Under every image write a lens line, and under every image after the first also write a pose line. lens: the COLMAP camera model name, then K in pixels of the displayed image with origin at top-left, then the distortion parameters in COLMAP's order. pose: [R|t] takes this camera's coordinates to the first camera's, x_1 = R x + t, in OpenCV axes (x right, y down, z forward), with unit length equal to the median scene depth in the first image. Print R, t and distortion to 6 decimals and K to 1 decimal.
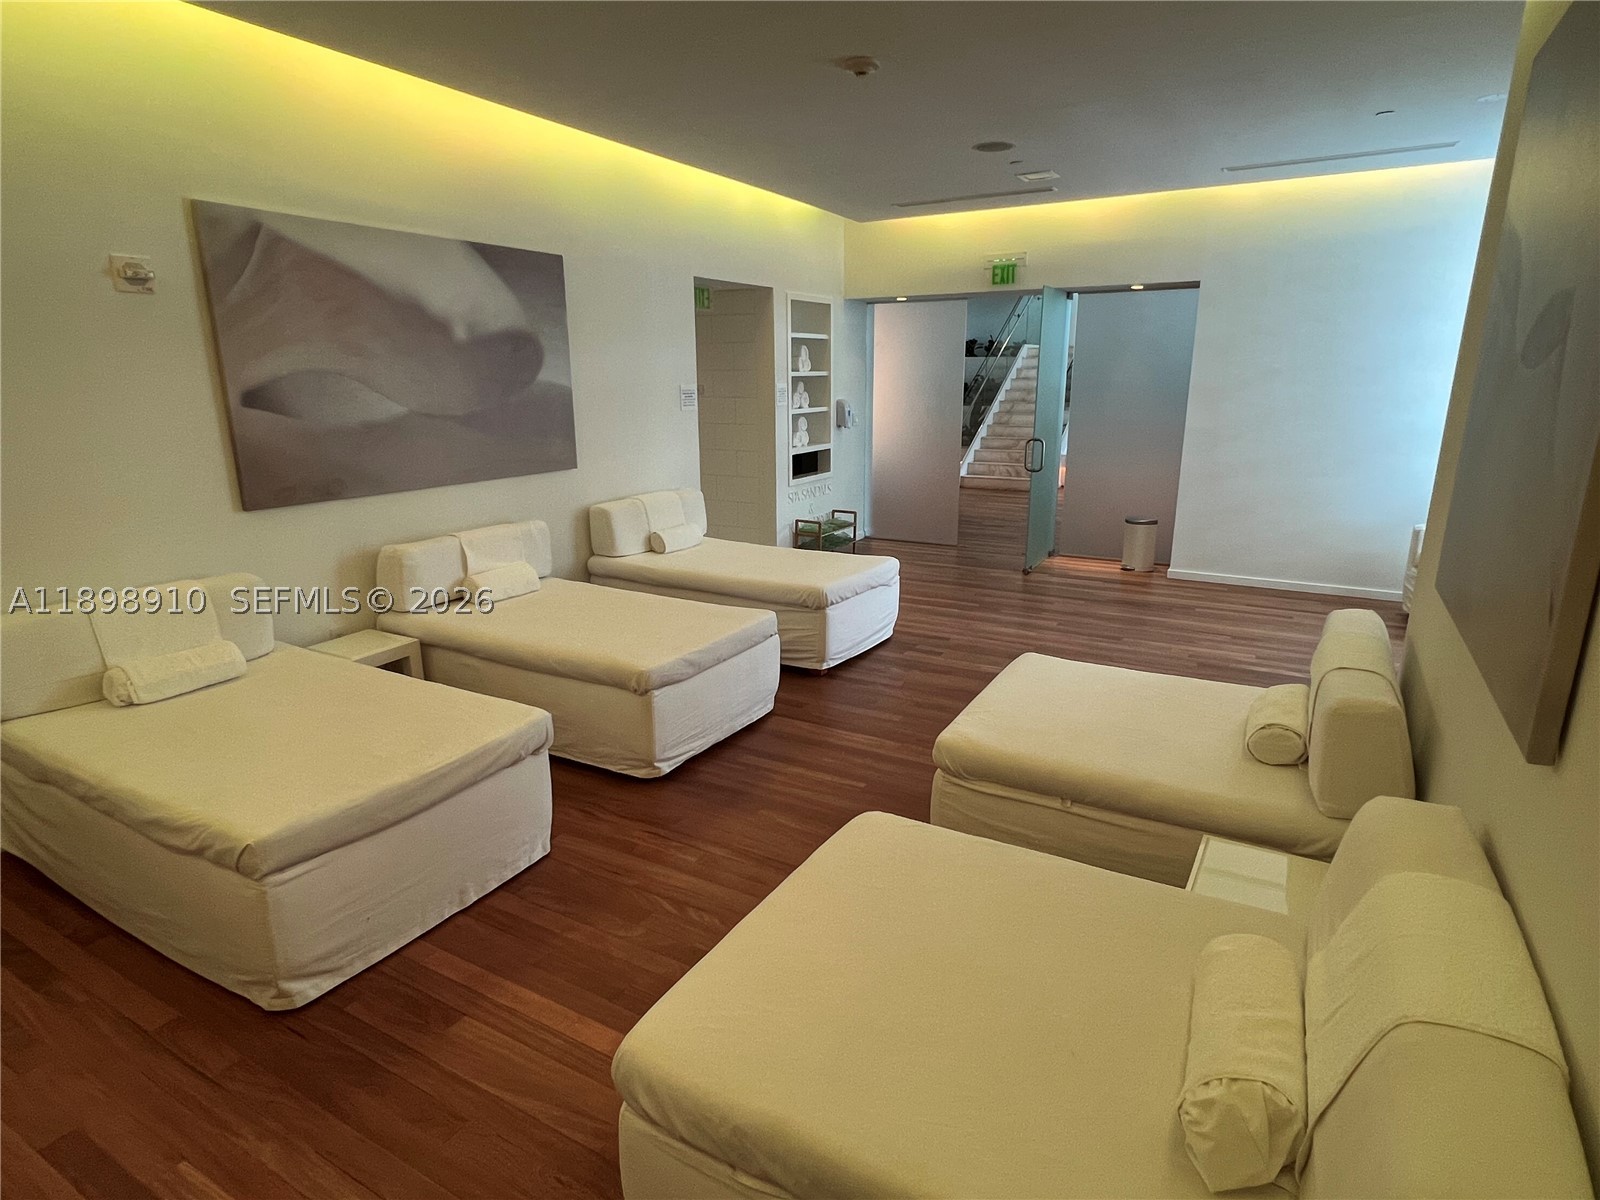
lens RADIAL K [[869.1, 0, 800.0], [0, 869.1, 600.0], [0, 0, 1]] dist [-0.000155, 0.000709]
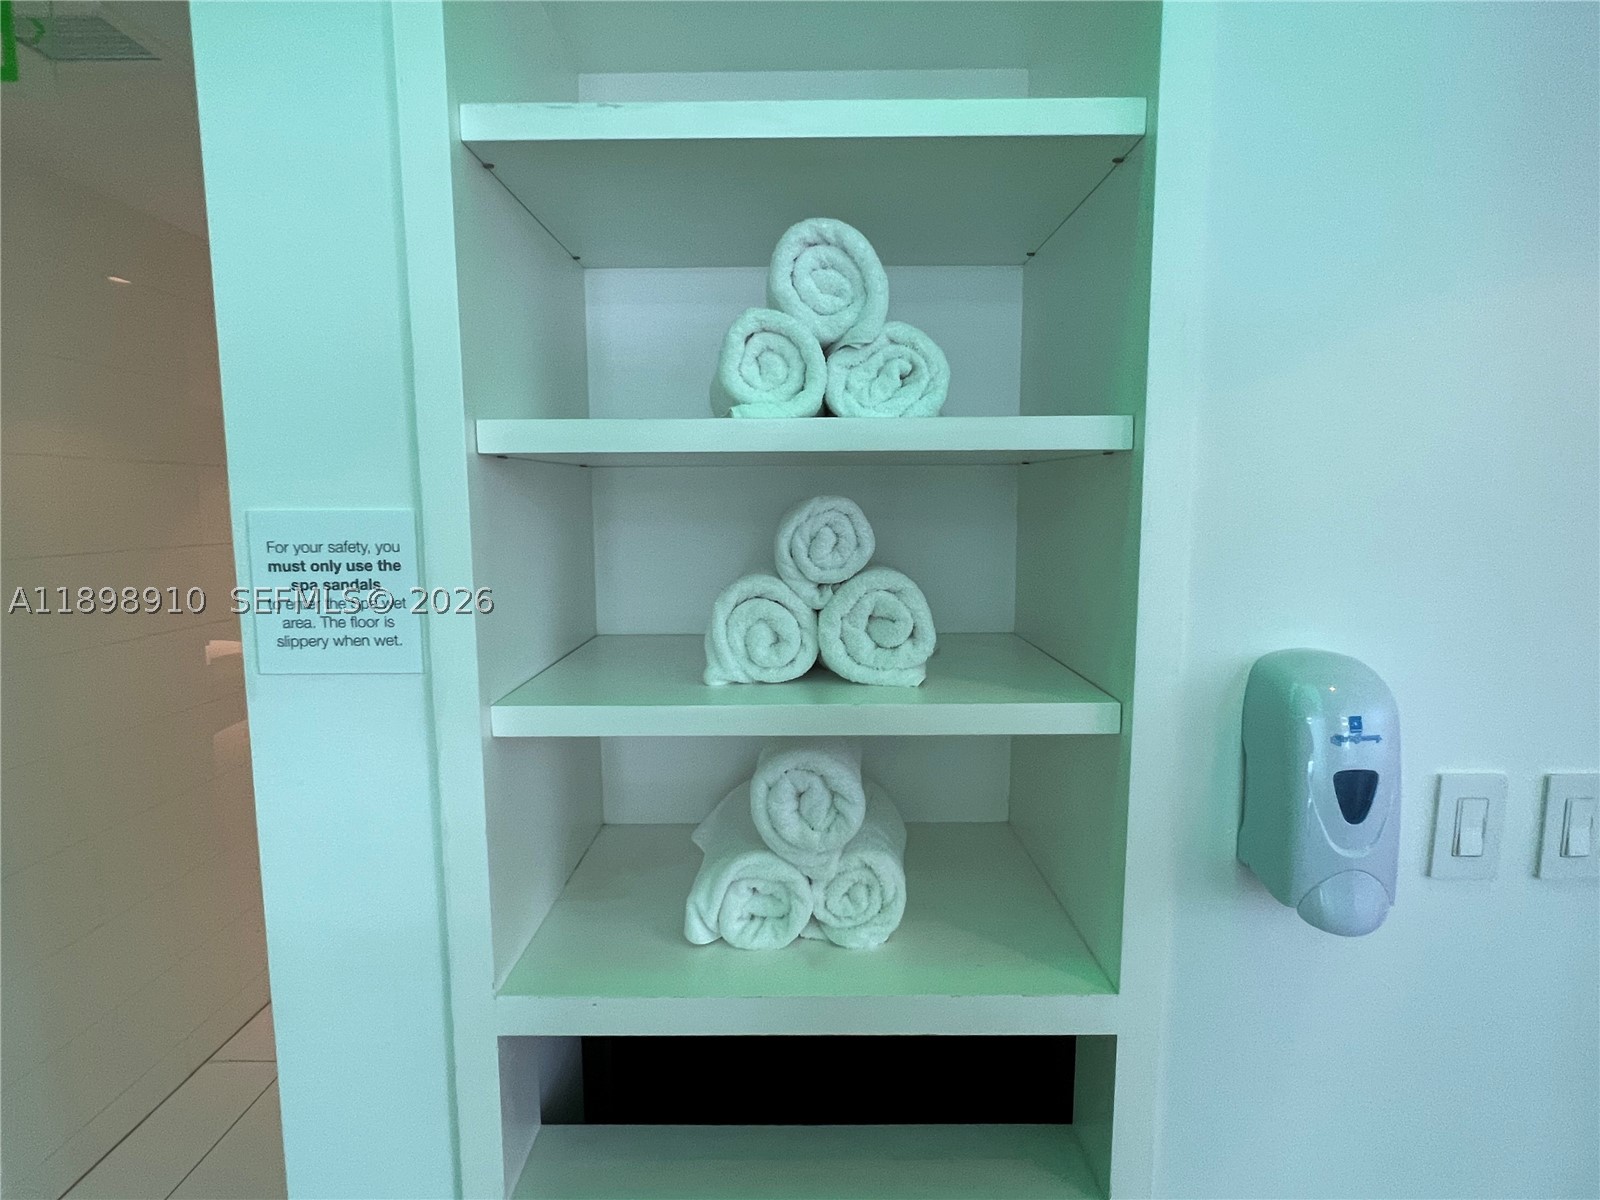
lens RADIAL K [[869.1, 0, 800.0], [0, 869.1, 600.0], [0, 0, 1]] dist [-0.000155, 0.000709]
pose [[0.504039, 0.114882, -0.856006, 0.113786], [-0.212919, 0.977053, 0.005755, -0.229524], [0.837025, 0.179359, 0.516933, 0.905226]]
